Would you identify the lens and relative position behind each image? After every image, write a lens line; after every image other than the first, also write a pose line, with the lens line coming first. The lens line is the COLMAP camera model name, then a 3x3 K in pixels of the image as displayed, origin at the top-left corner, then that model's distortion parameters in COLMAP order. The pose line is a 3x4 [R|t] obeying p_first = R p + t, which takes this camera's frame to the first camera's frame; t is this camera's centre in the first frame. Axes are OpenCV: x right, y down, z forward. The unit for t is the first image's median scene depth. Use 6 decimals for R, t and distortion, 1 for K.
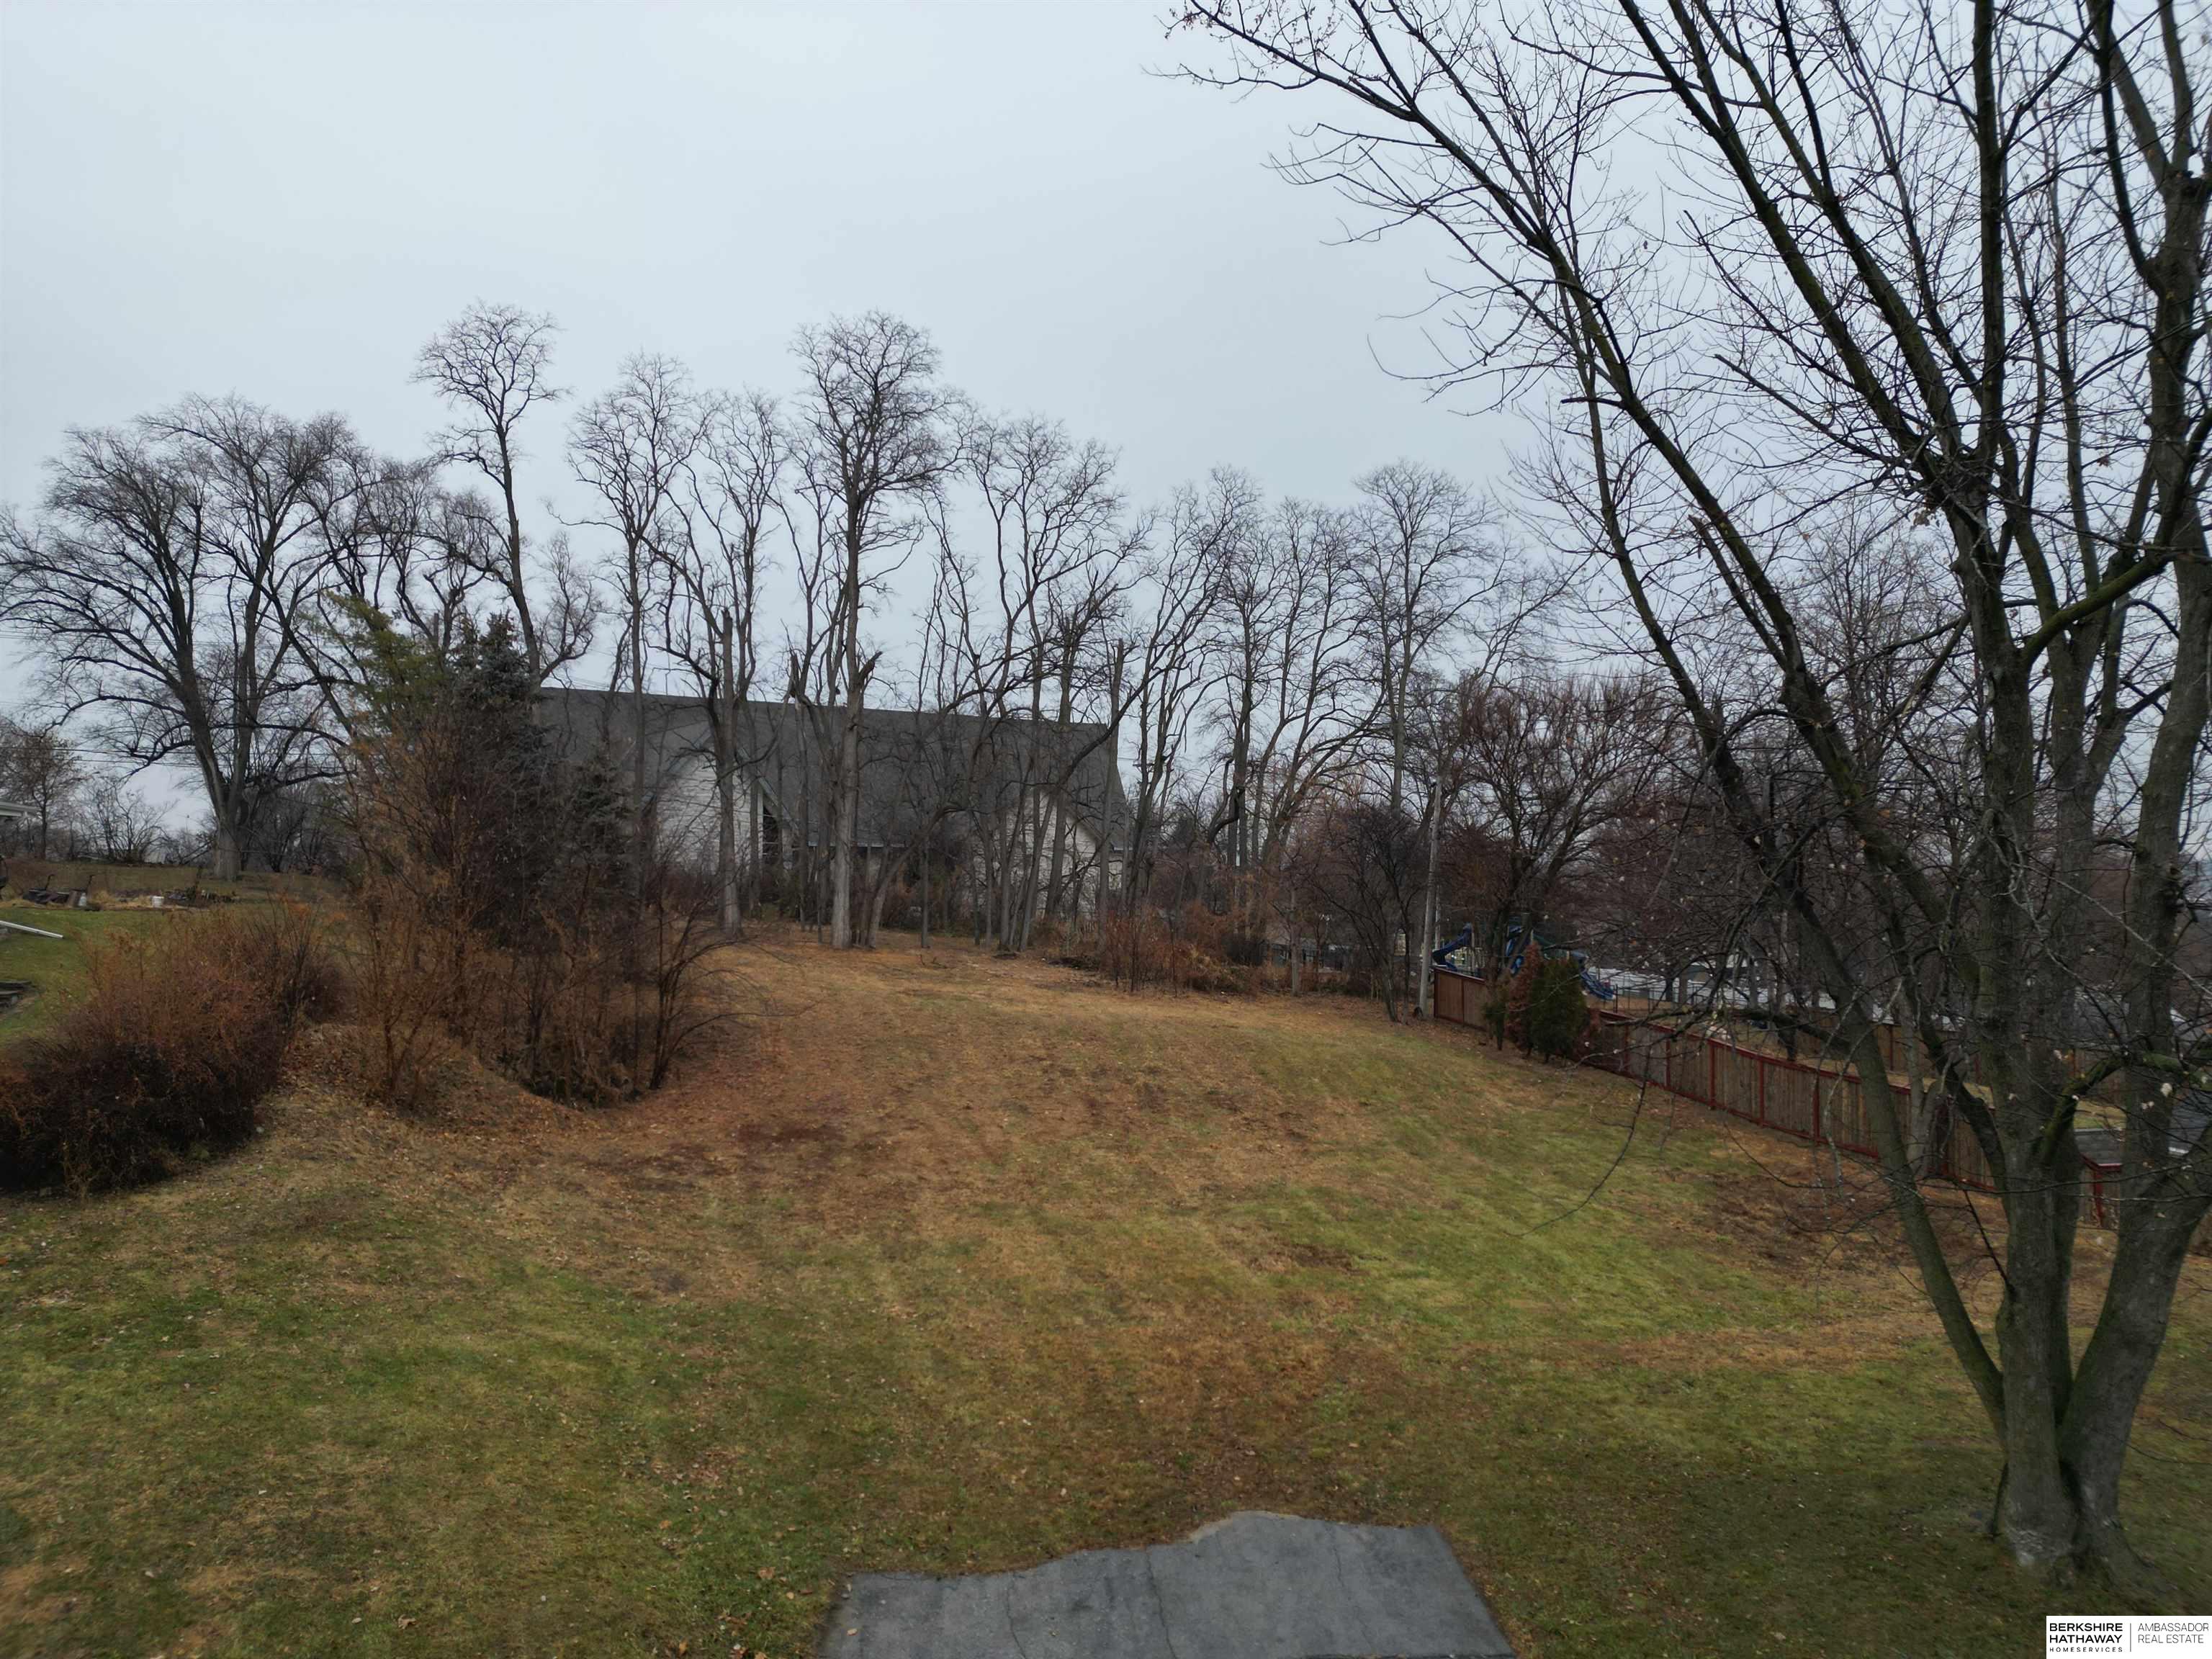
lens RADIAL K [[1520.7, 0, 1106.0], [0, 1520.7, 829.5], [0, 0, 1]] dist [0.068481, -0.065905]
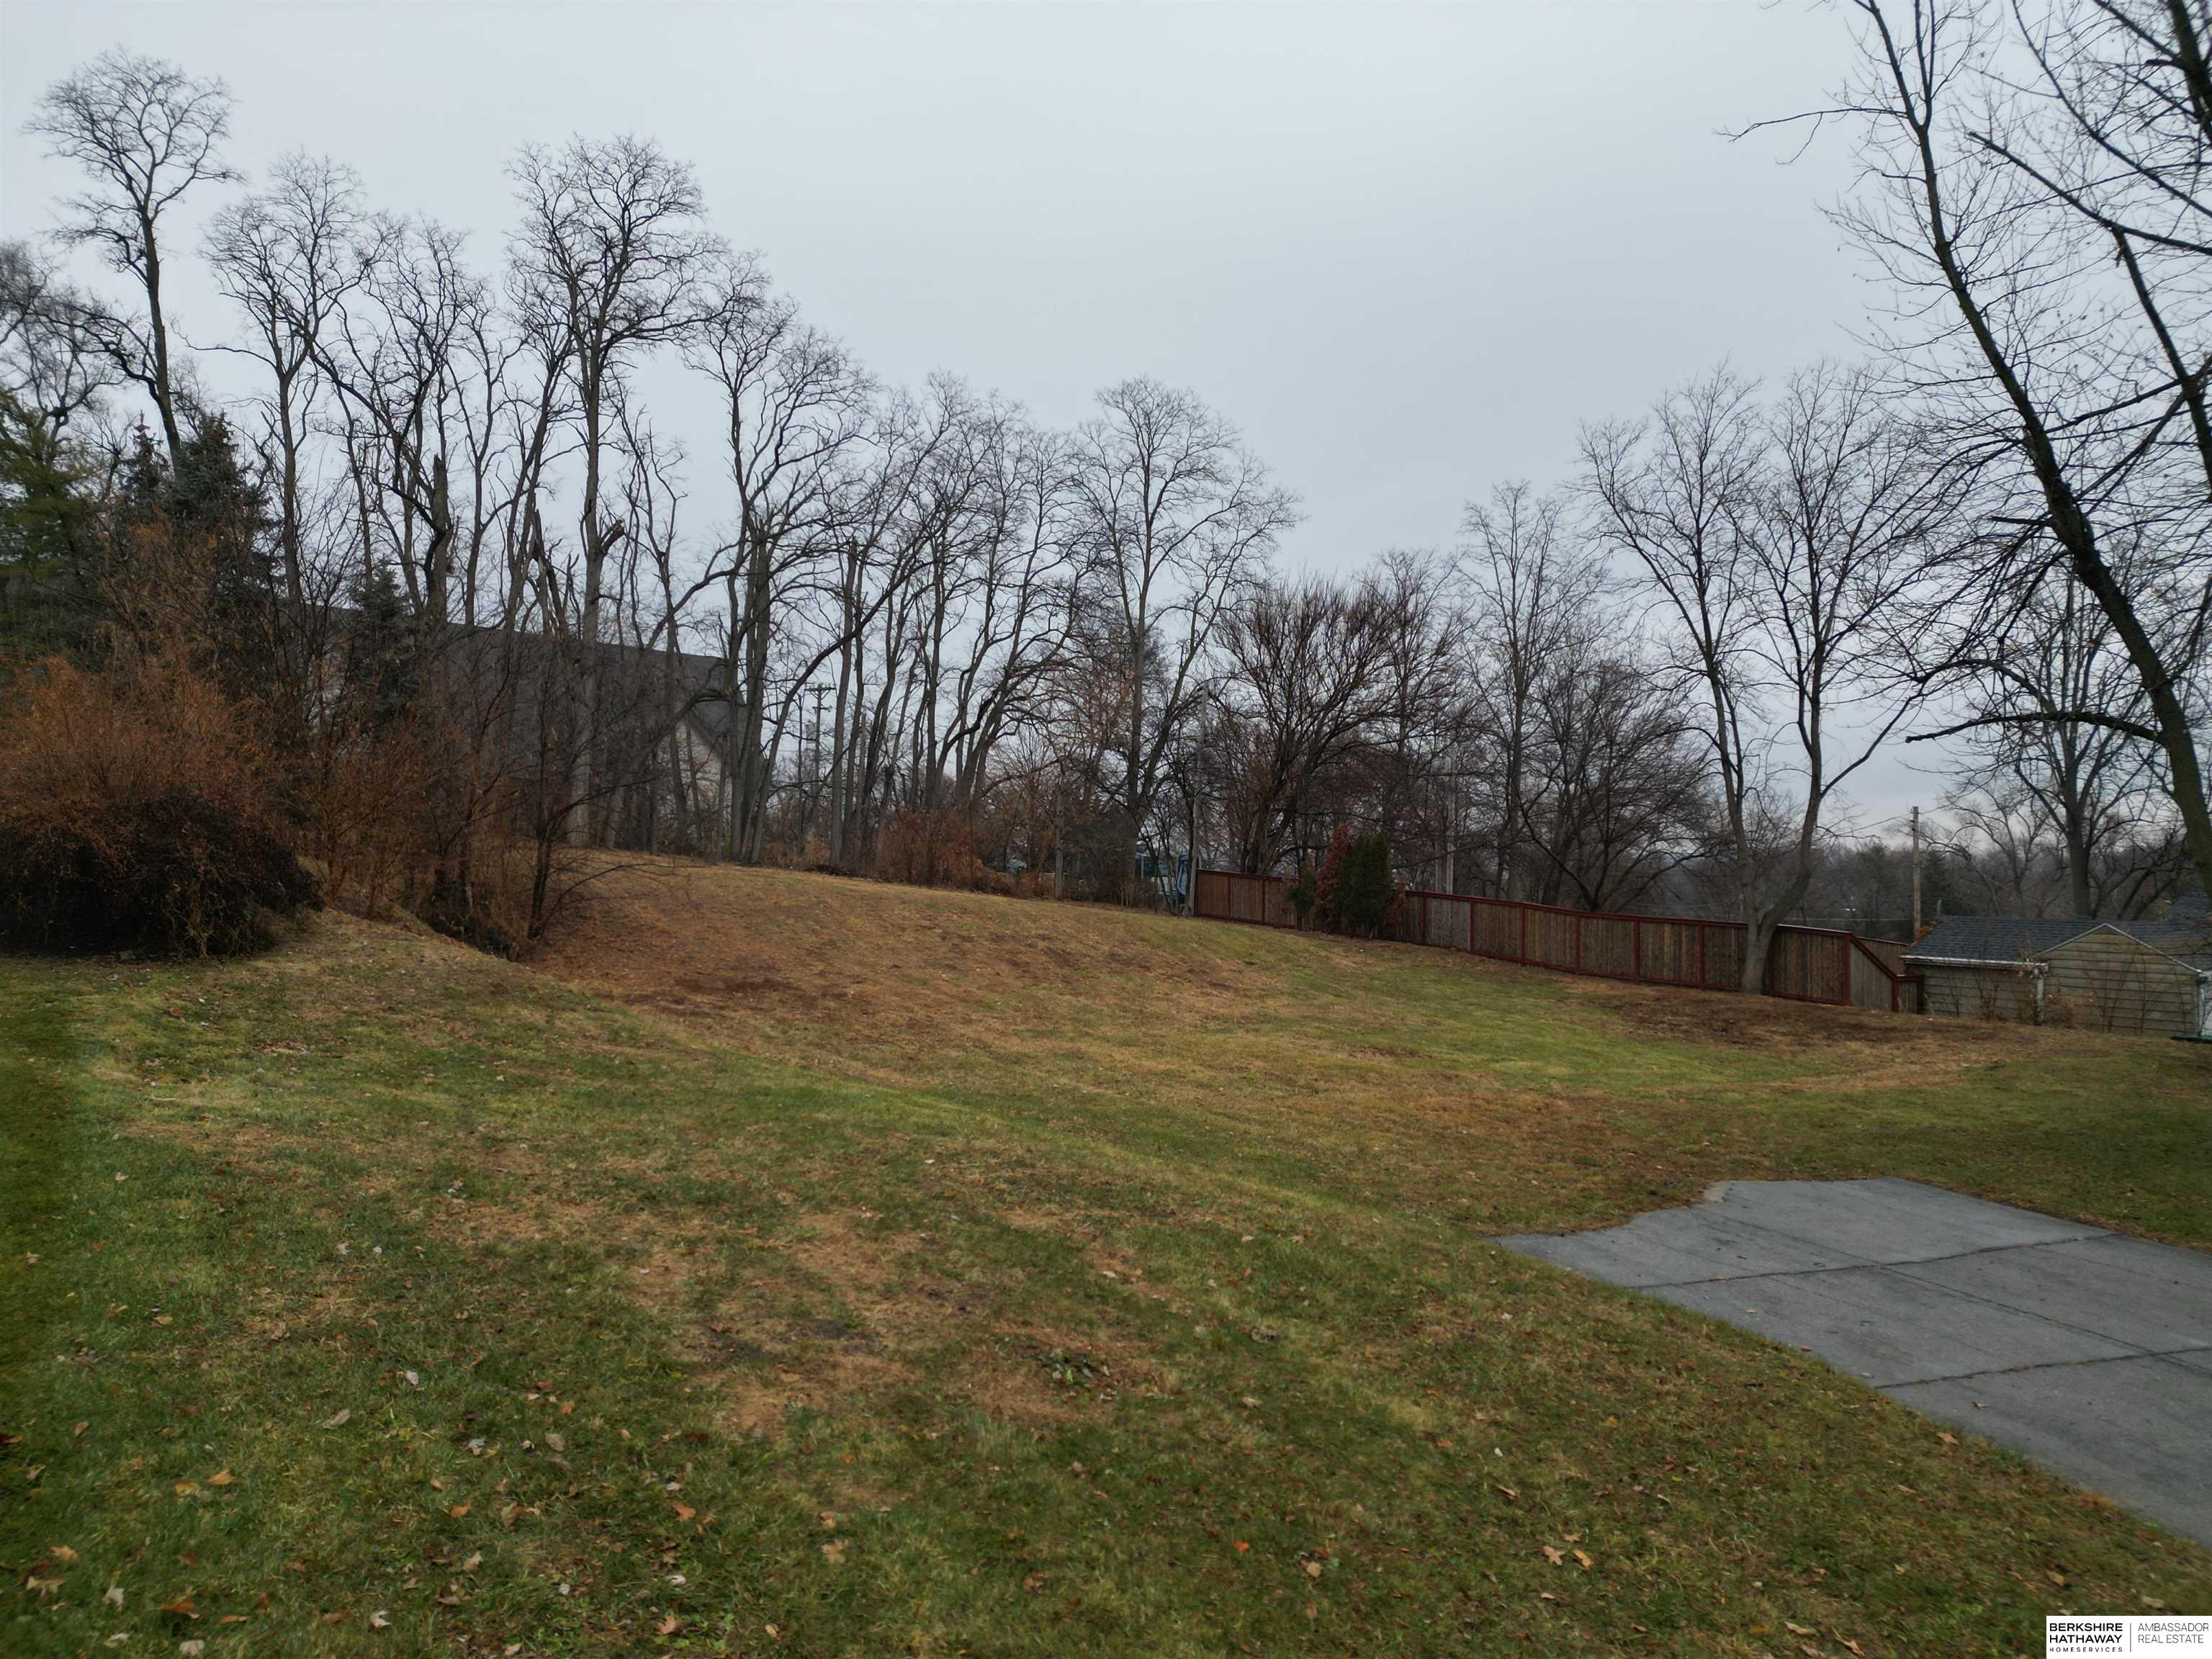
lens RADIAL K [[1520.7, 0, 1106.0], [0, 1520.7, 829.5], [0, 0, 1]] dist [0.068481, -0.065905]
pose [[0.944776, 0.007500, 0.327632, -0.164760], [-0.009116, 0.999953, 0.003396, 0.056767], [-0.327591, -0.006195, 0.944799, 0.048795]]
